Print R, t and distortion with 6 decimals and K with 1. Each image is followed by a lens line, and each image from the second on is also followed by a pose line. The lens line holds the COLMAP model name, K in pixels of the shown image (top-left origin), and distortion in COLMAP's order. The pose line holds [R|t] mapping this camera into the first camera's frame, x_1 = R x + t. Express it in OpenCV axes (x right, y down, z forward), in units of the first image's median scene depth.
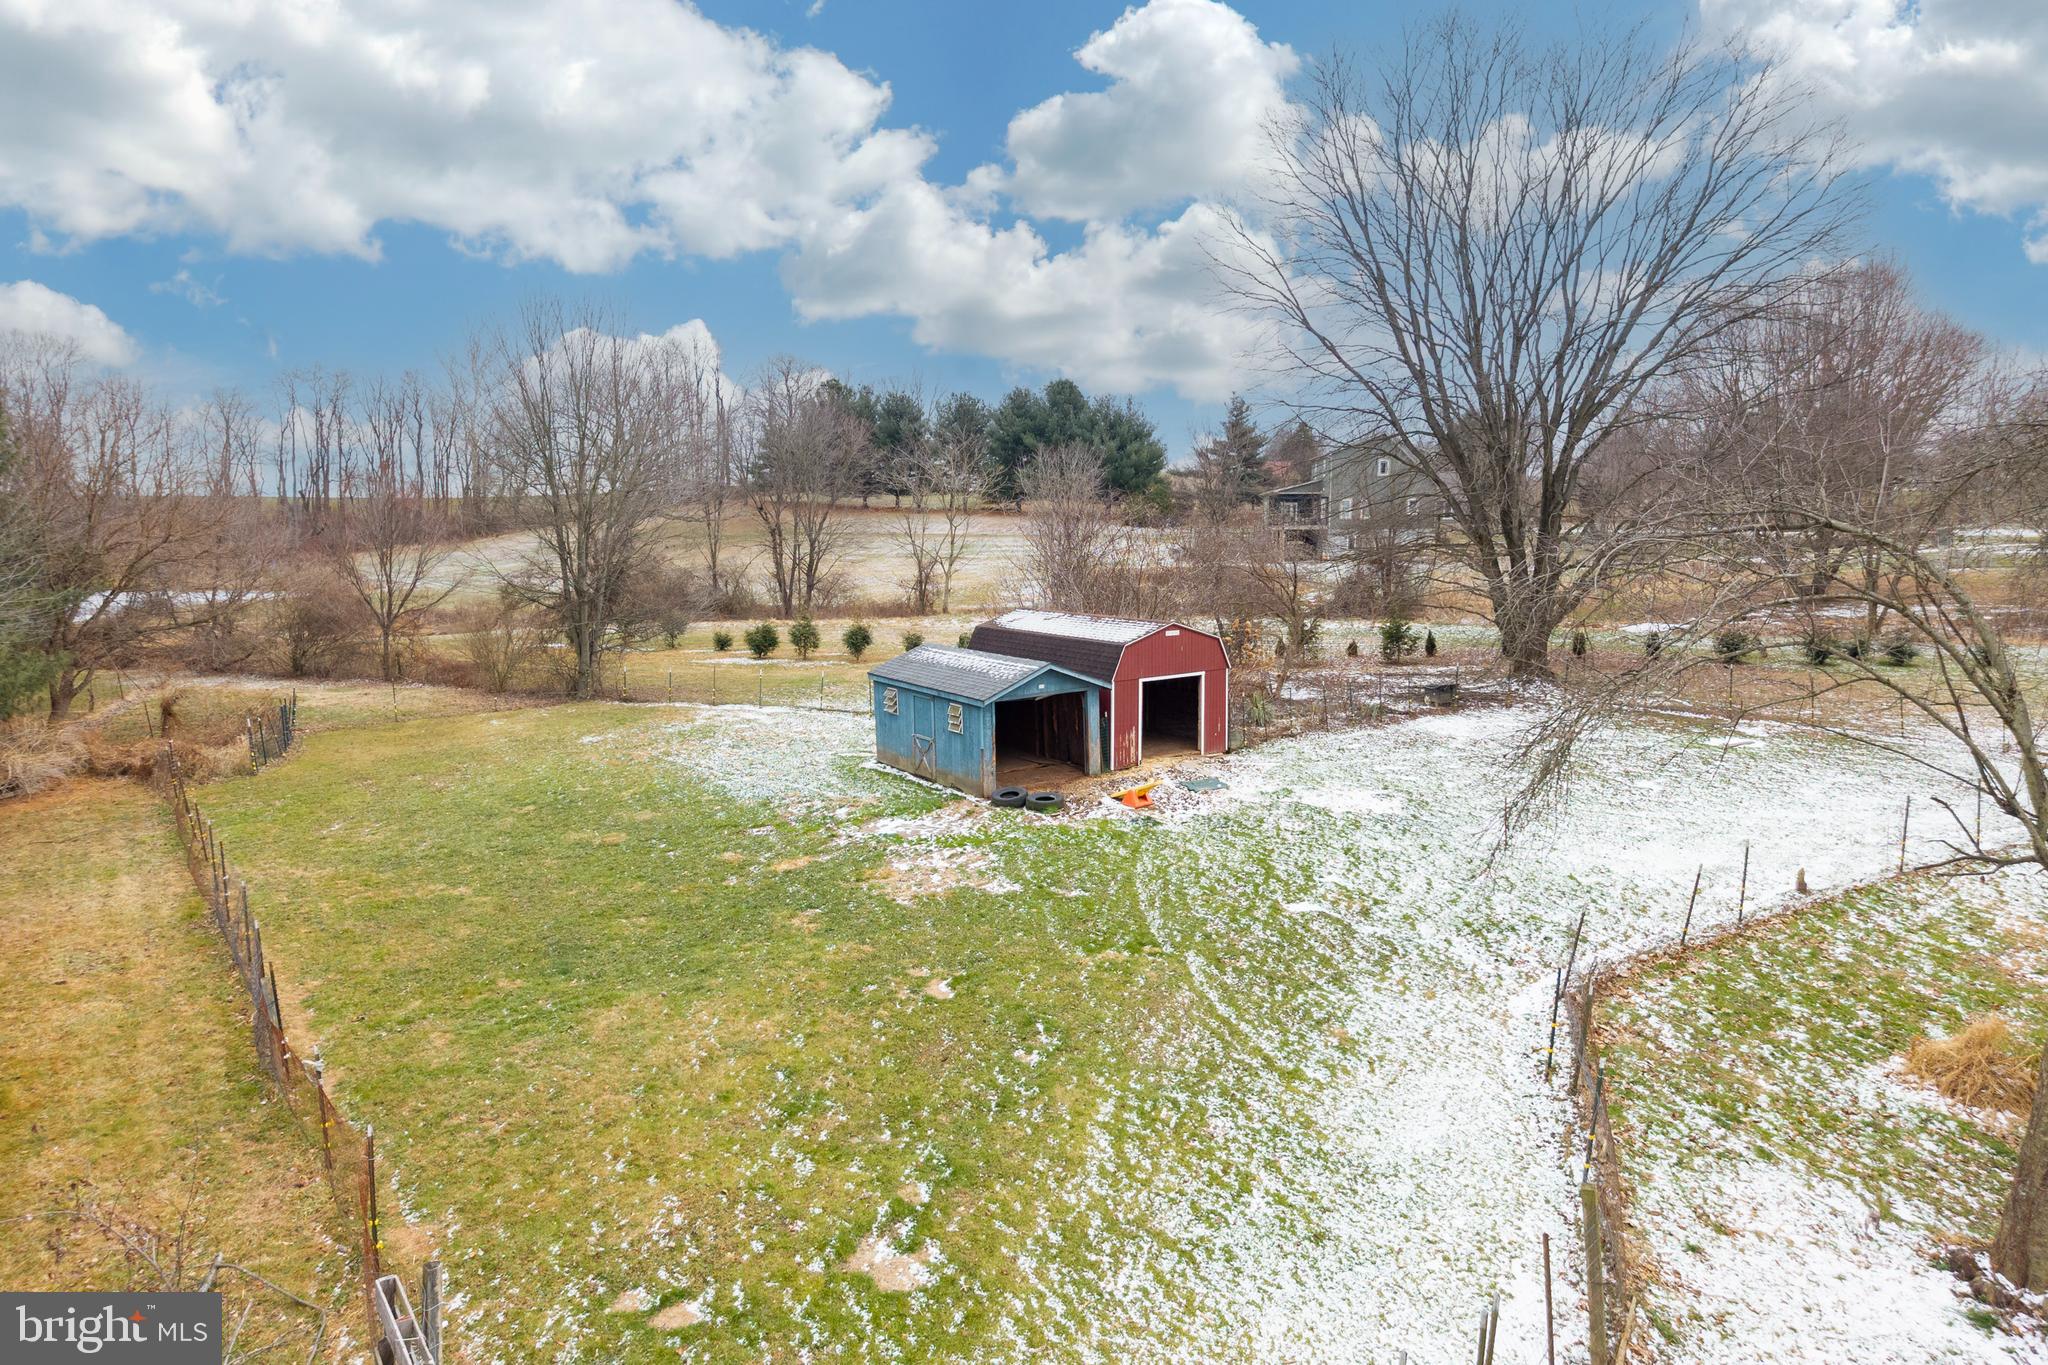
lens RADIAL K [[1488.7, 0, 1064.4], [0, 1488.7, 369.6], [0, 0, 1]] dist [0.090667, -0.100679]
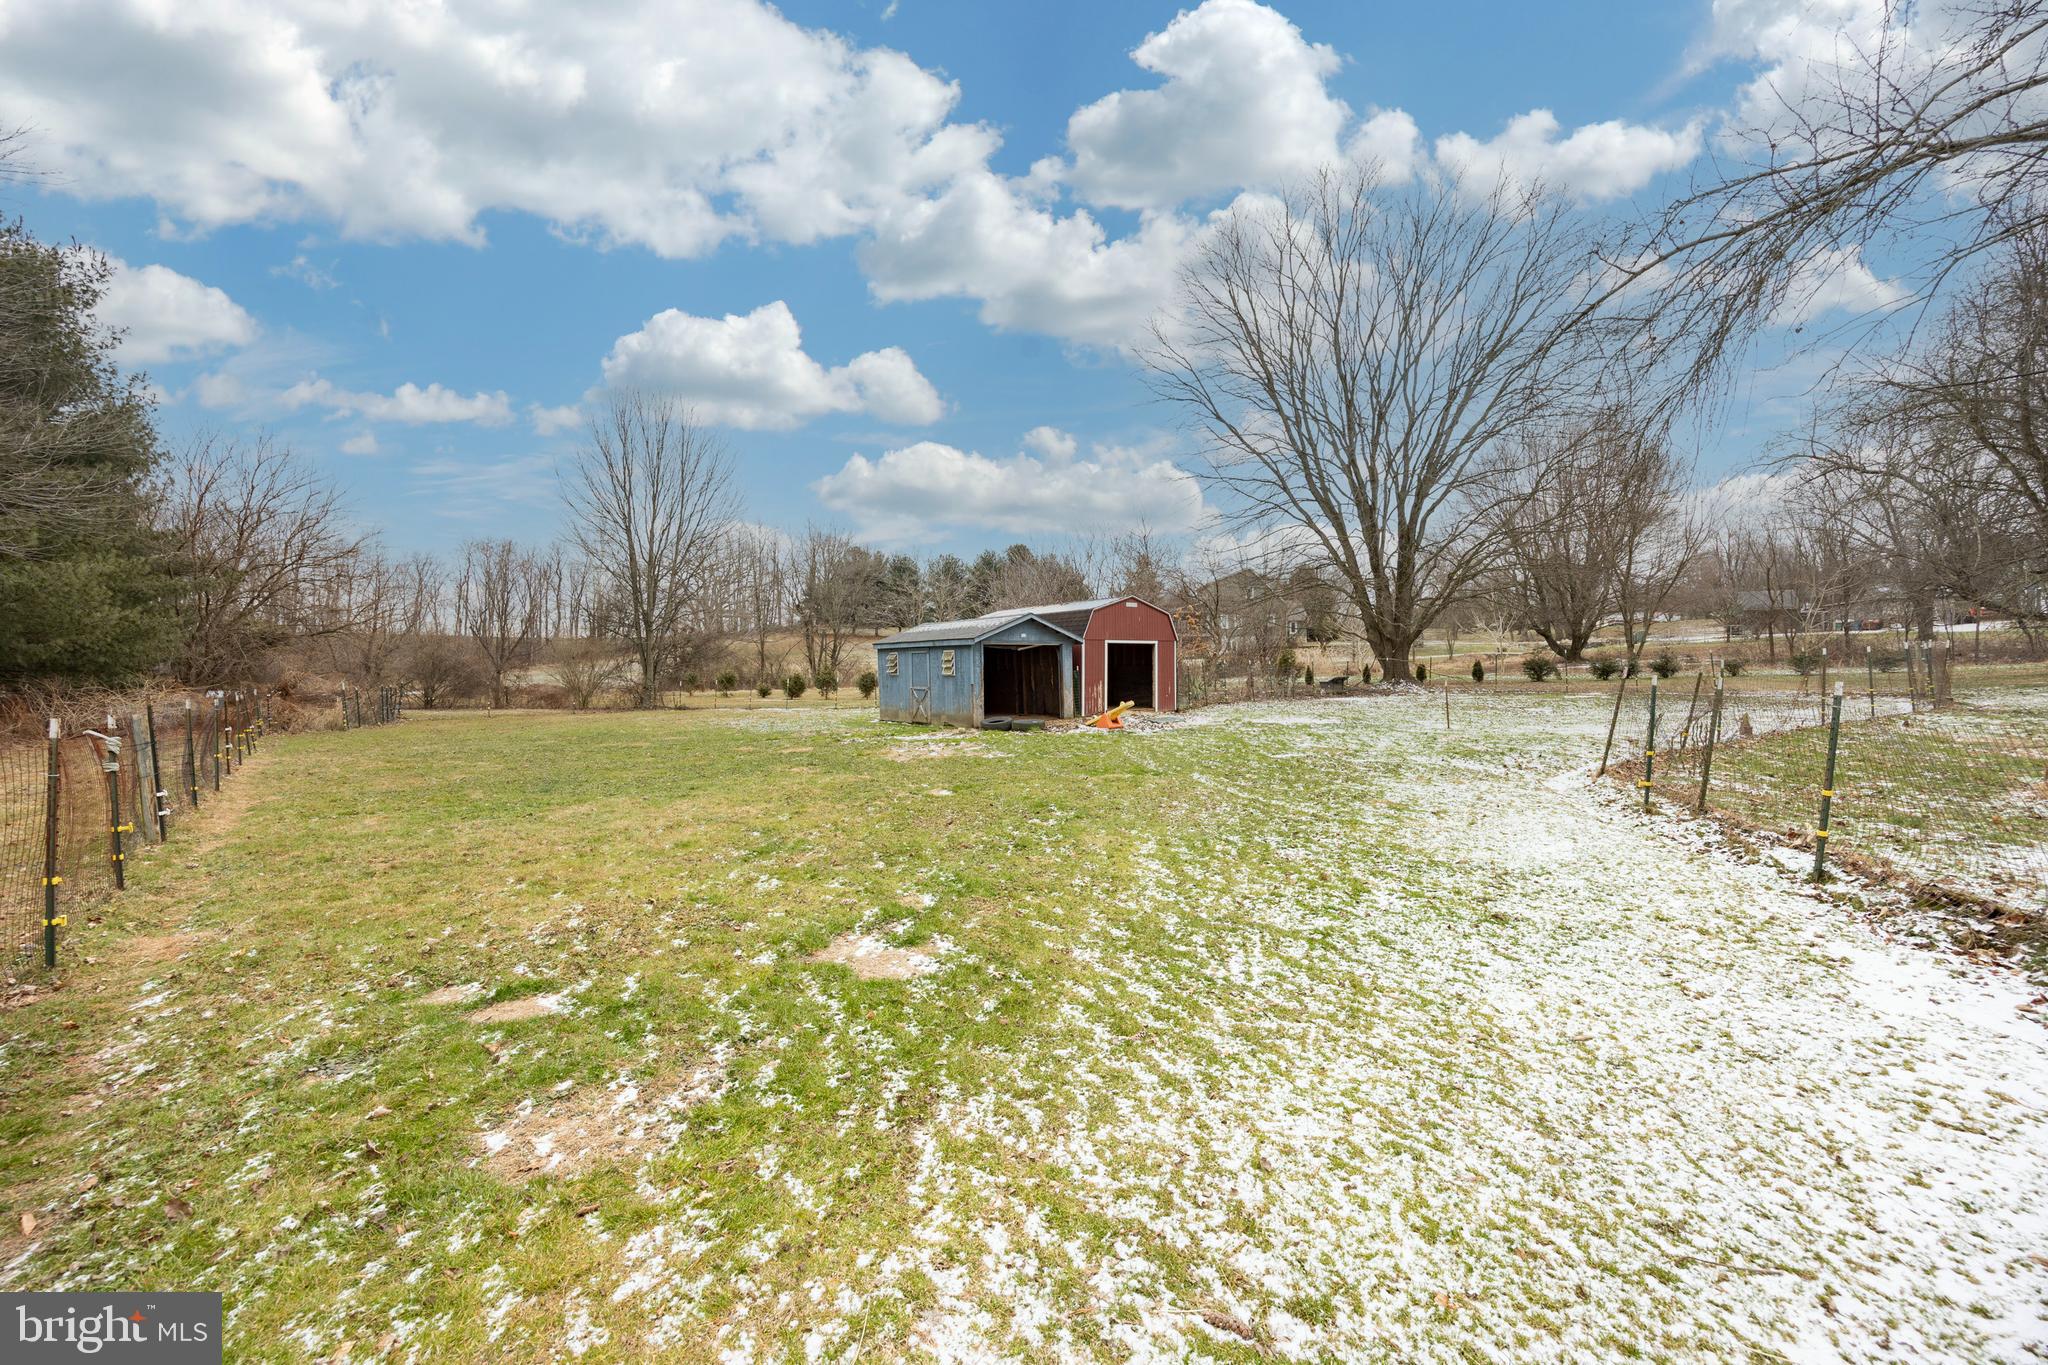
lens RADIAL K [[771.6, 0, 1015.1], [0, 771.6, 679.4], [0, 0, 1]] dist [-0.002691, 0.000225]
pose [[0.999374, 0.000572, 0.035367, -0.065994], [0.004318, 0.990418, -0.138031, 0.502846], [-0.035107, 0.138097, 0.989796, 0.633558]]
